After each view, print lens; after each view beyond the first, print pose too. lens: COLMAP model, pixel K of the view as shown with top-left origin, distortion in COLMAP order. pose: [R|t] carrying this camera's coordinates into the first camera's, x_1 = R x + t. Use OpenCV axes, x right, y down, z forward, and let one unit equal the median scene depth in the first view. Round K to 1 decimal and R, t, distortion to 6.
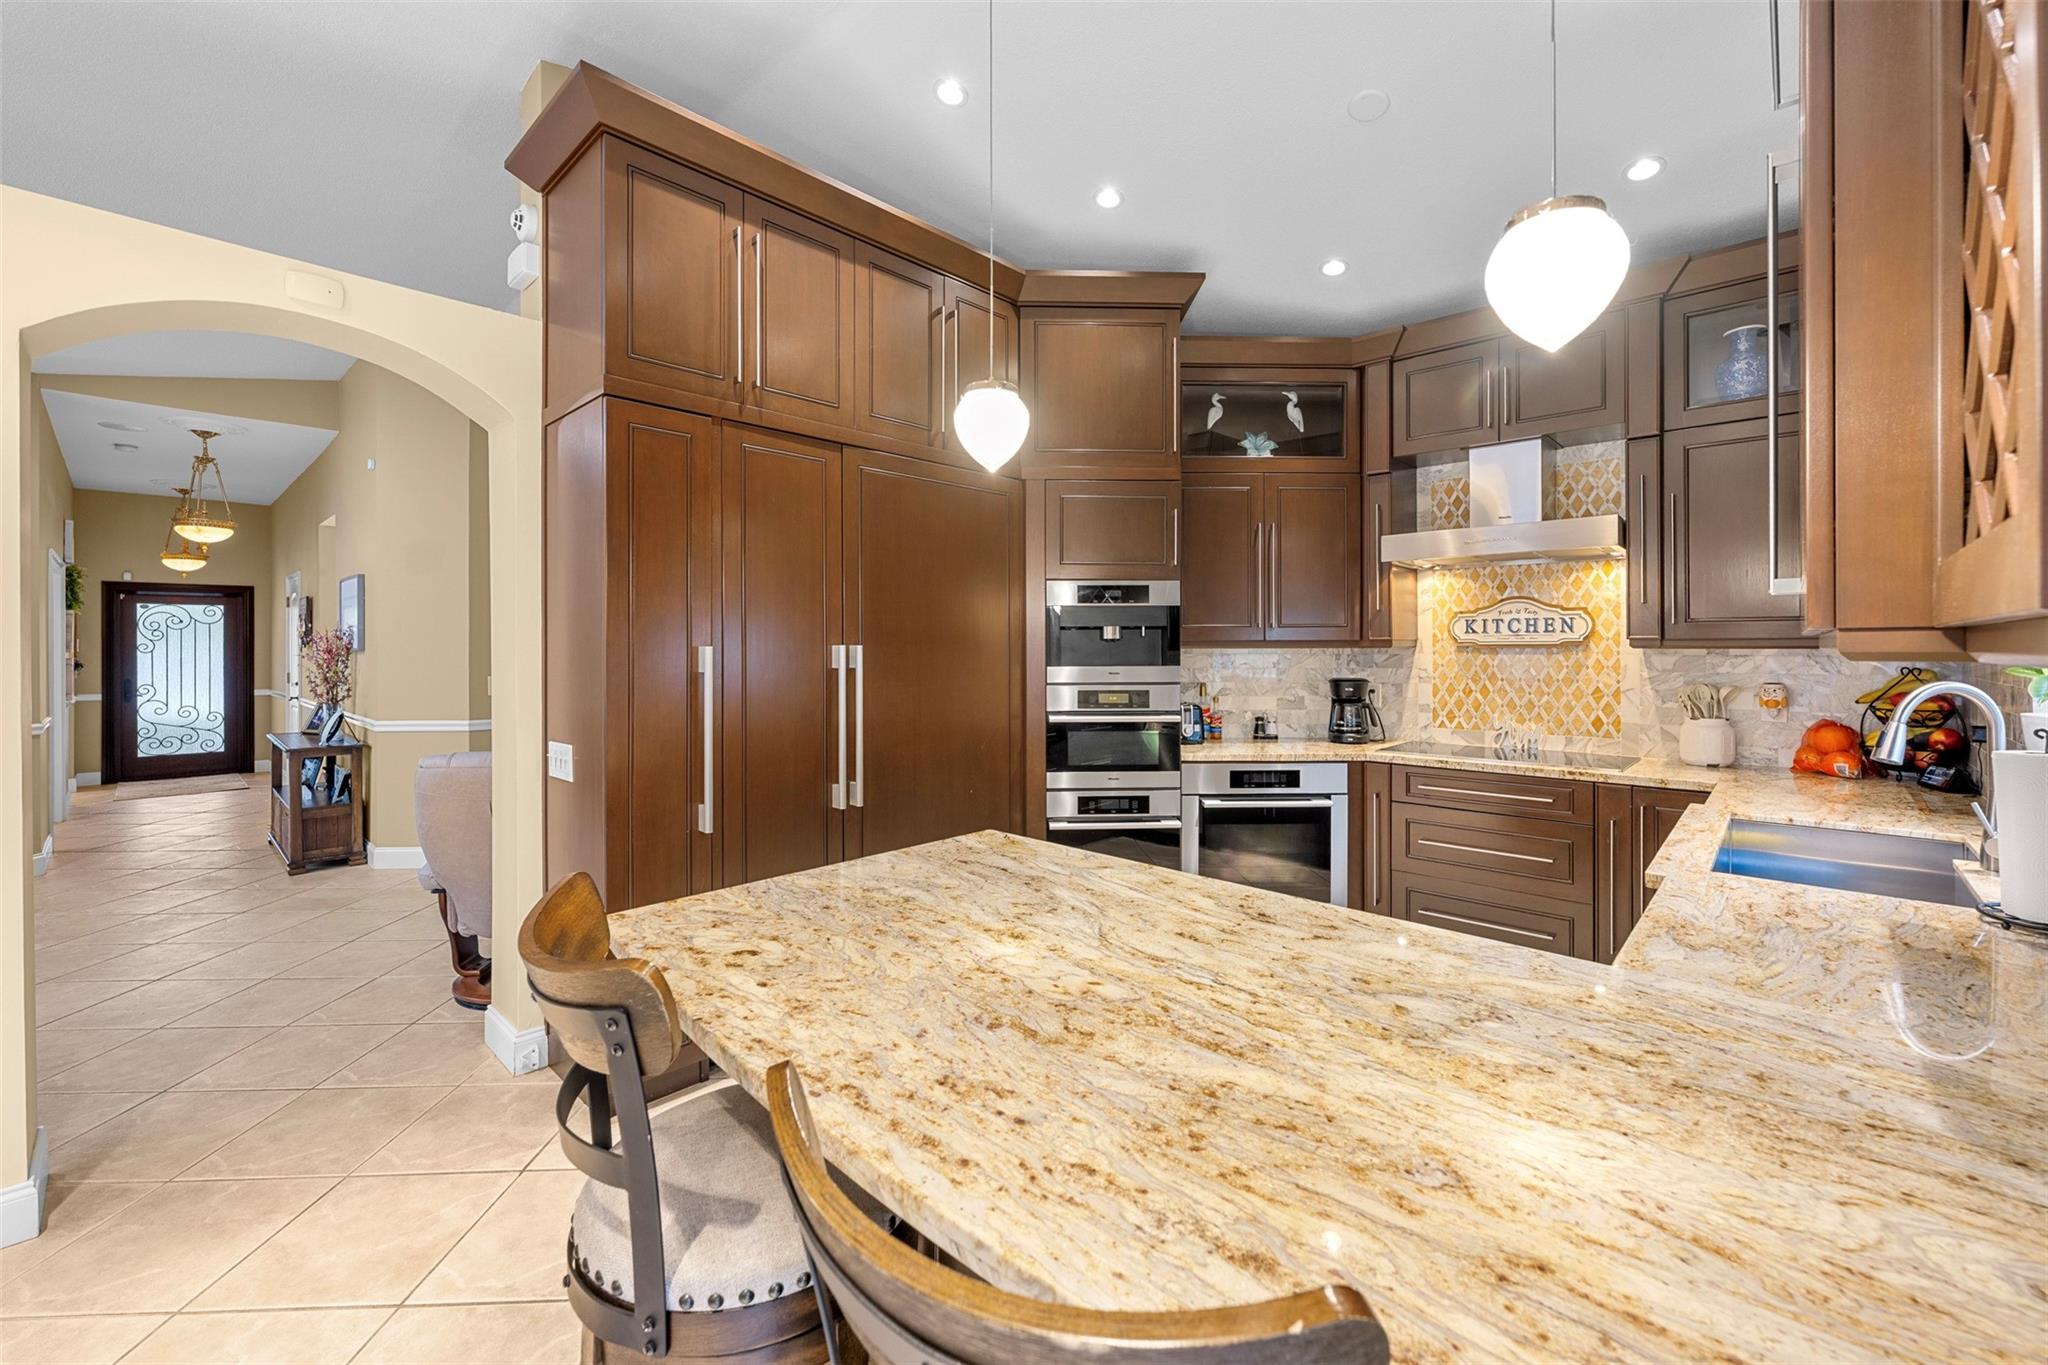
lens RADIAL K [[829.1, 0, 1038.7], [0, 829.1, 645.7], [0, 0, 1]] dist [0.000053, -0.000004]
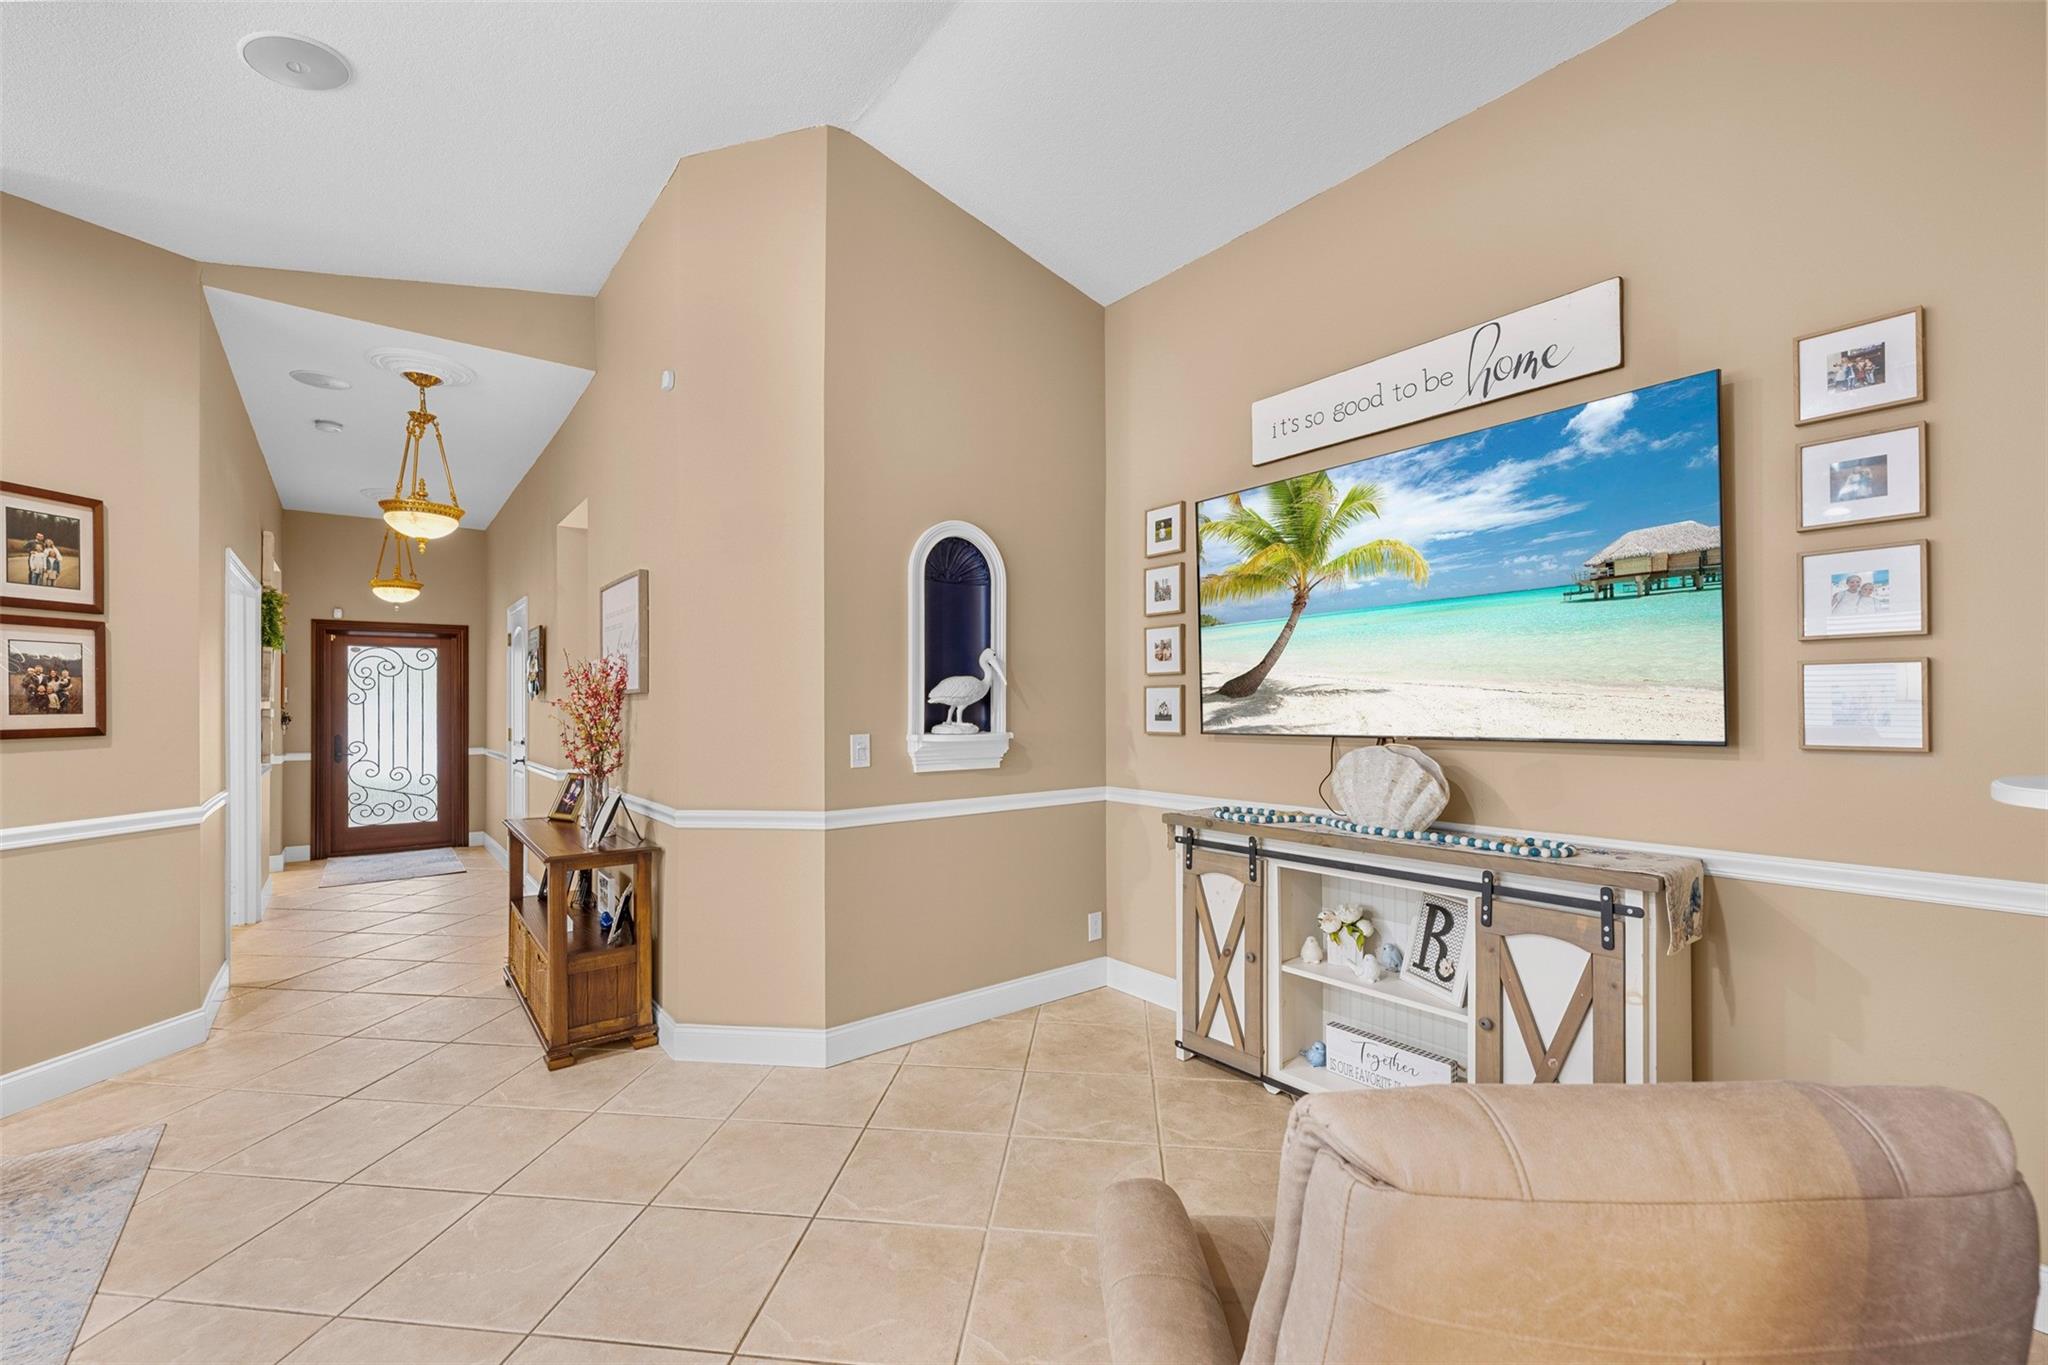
lens RADIAL K [[829.1, 0, 1022.7], [0, 829.1, 699.1], [0, 0, 1]] dist [0.000053, -0.000004]
pose [[0.988197, -0.002307, -0.153169, -0.294260], [0.001629, 0.999988, -0.004555, 0.008997], [0.153178, 0.004252, 0.988189, 0.285955]]
